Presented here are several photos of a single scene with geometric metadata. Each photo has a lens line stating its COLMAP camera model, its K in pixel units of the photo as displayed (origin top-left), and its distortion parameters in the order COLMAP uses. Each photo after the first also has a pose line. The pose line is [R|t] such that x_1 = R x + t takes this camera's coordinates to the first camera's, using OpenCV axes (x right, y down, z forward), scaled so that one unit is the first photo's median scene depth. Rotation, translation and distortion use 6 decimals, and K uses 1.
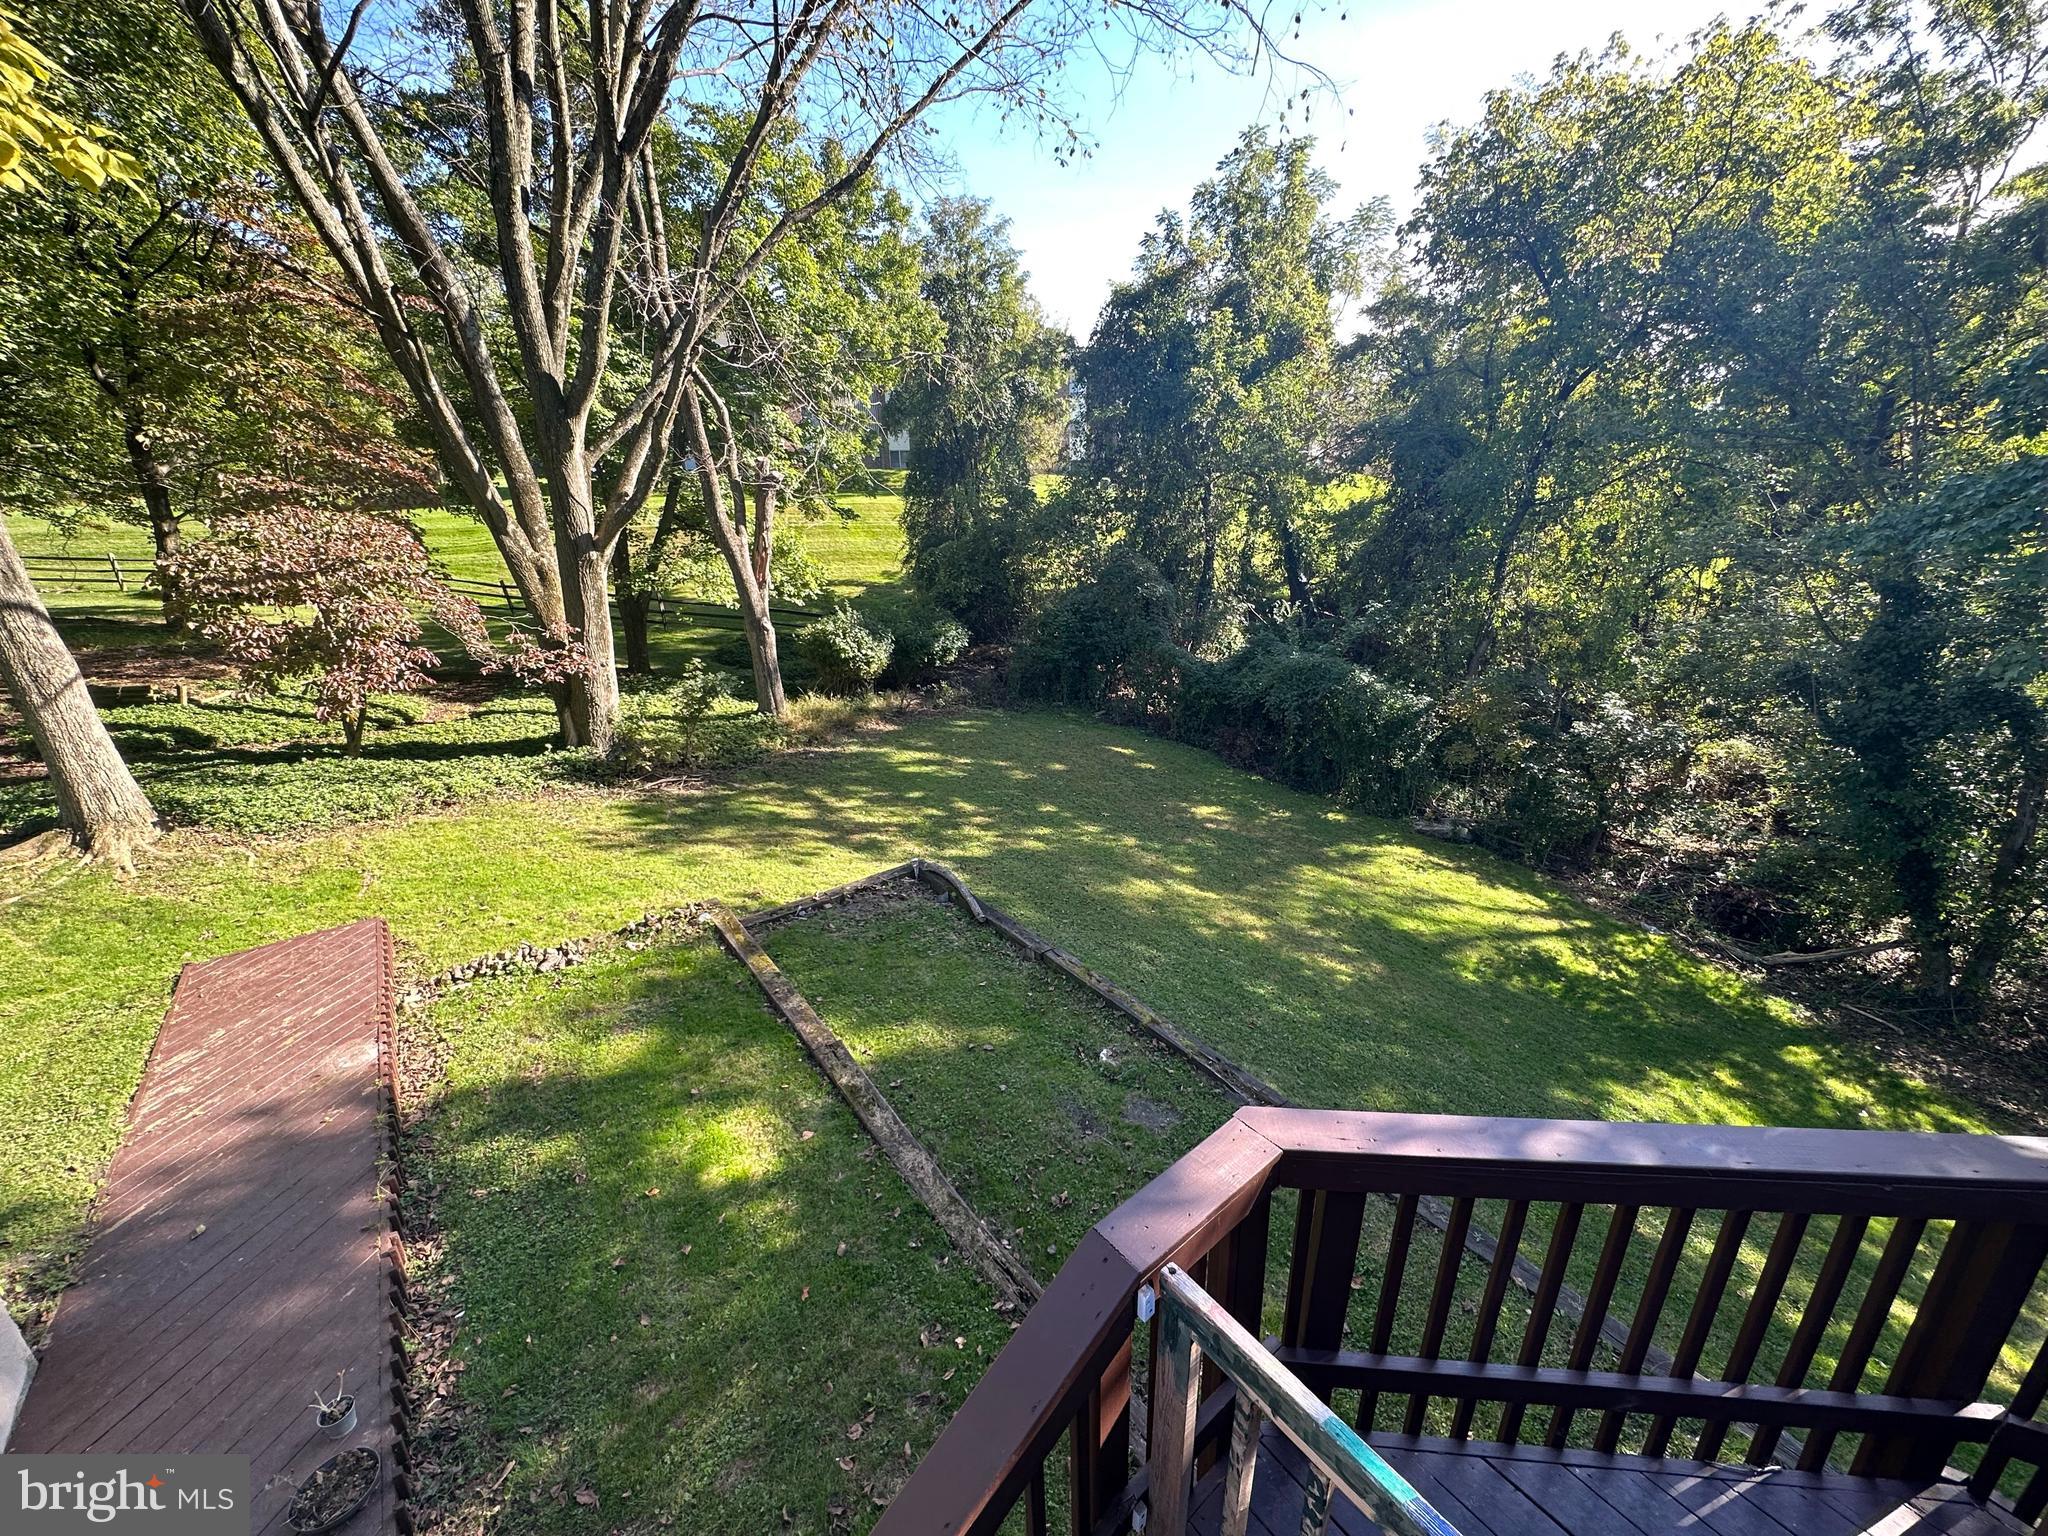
lens RADIAL K [[816.6, 0, 1025.0], [0, 816.6, 762.5], [0, 0, 1]] dist [-0.001724, -0.000024]
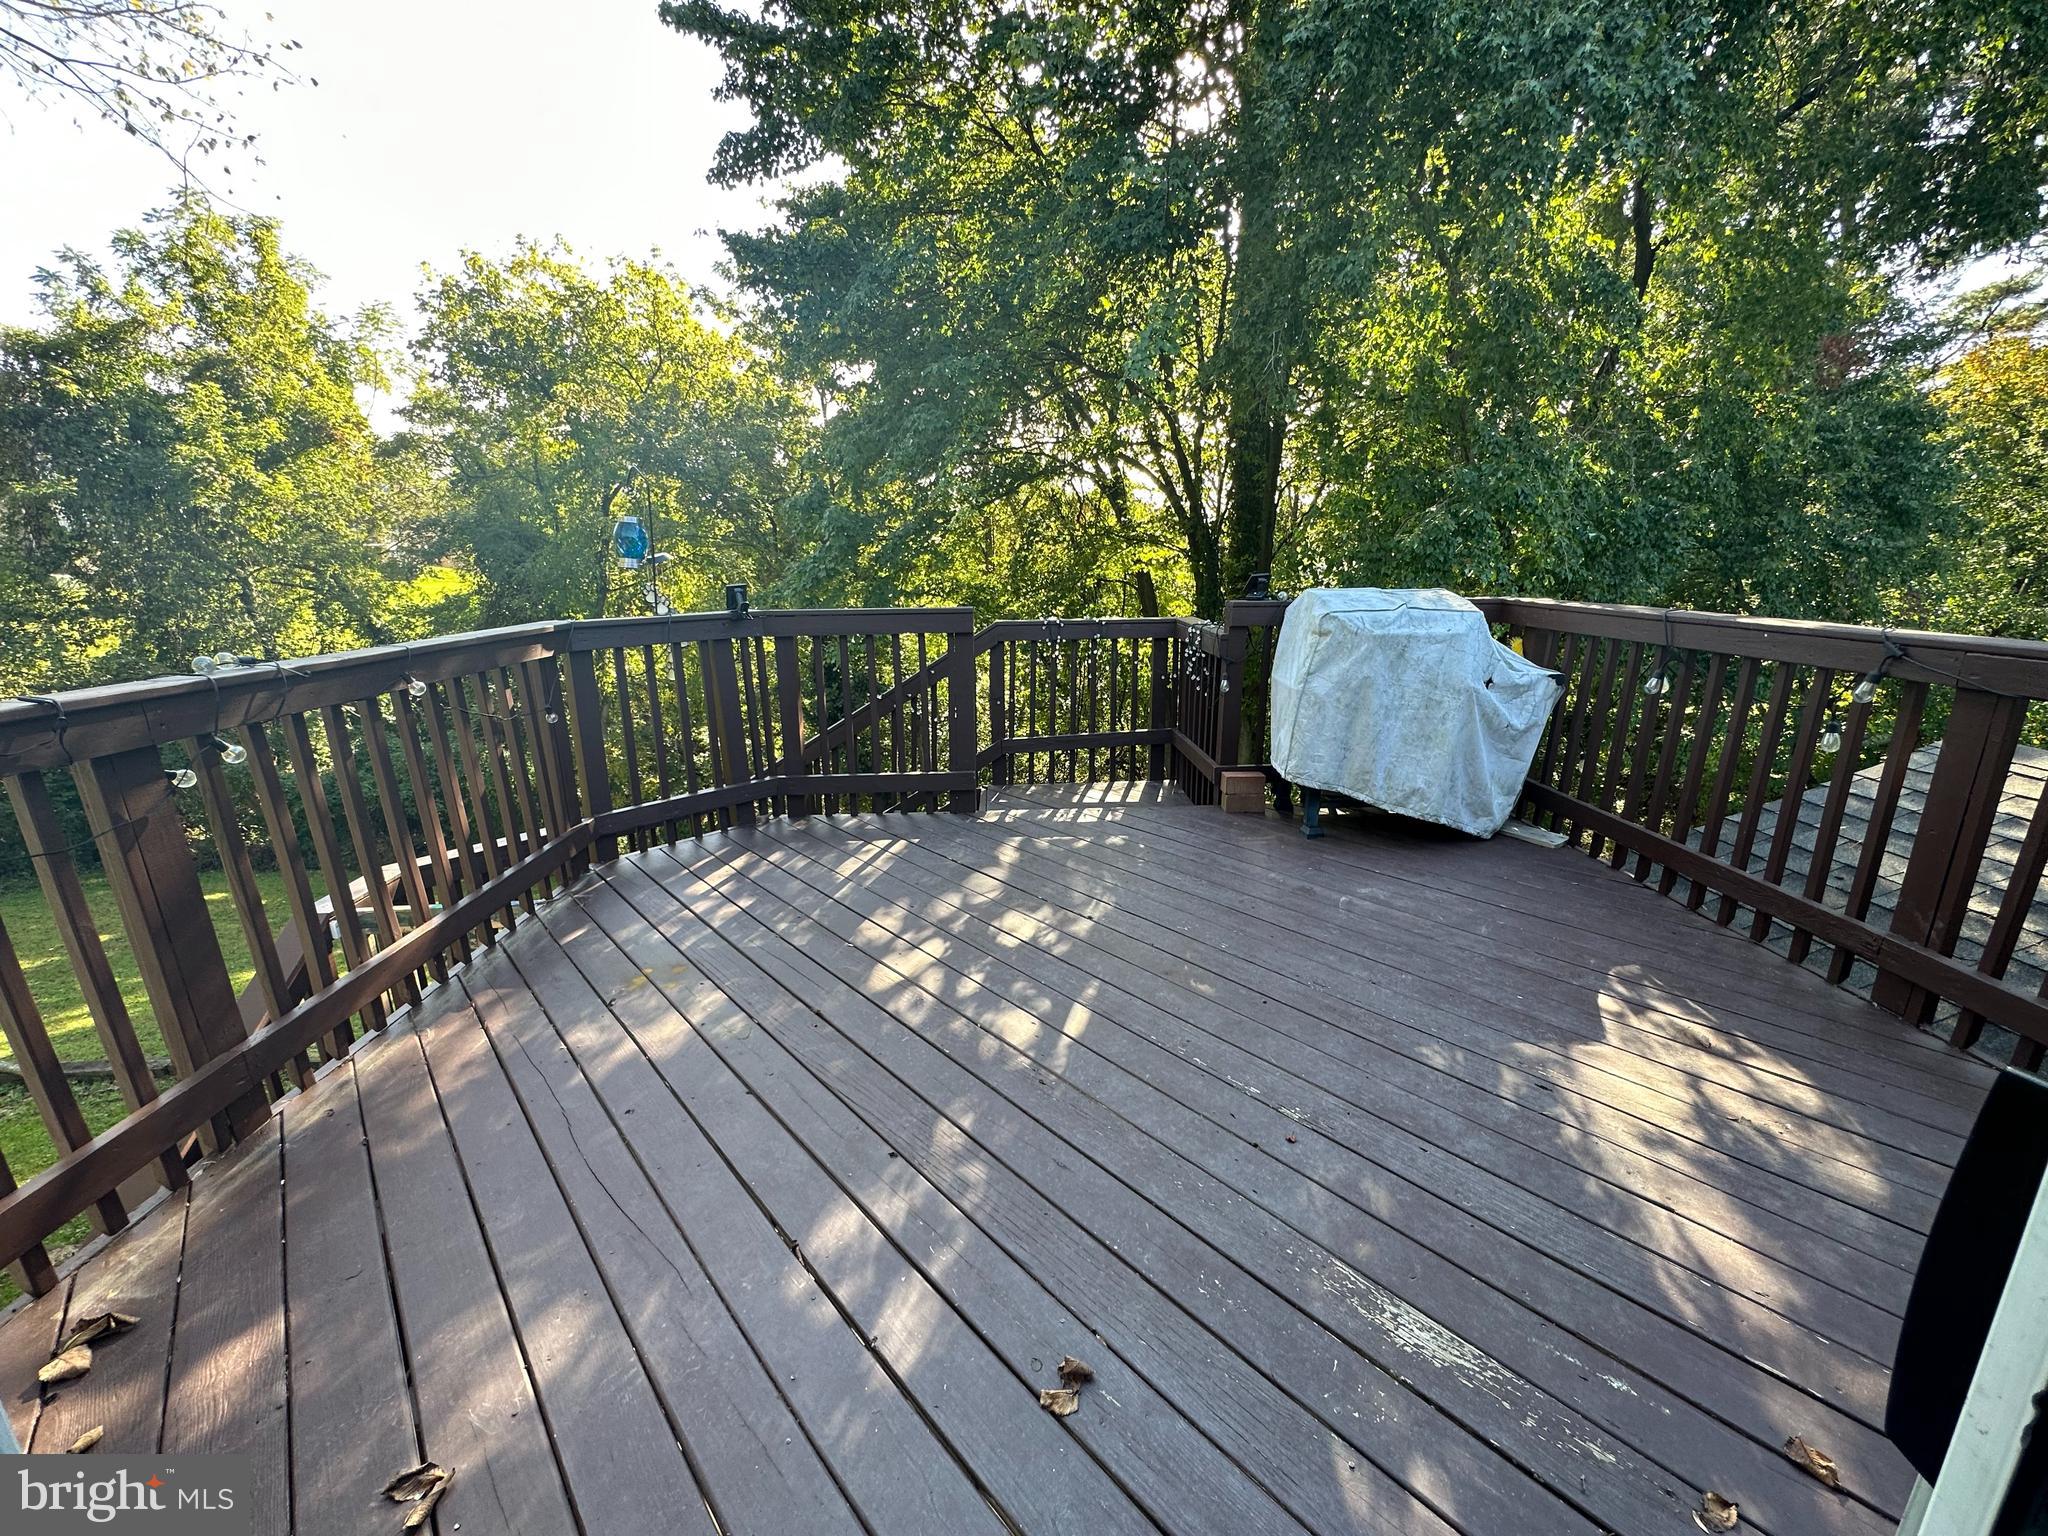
lens RADIAL K [[816.6, 0, 1027.4], [0, 816.6, 771.5], [0, 0, 1]] dist [-0.001724, -0.000024]
pose [[0.570935, -0.196834, 0.797050, -0.030320], [0.272808, 0.961154, 0.041944, 0.045432], [-0.774344, 0.193494, 0.602454, -0.120212]]
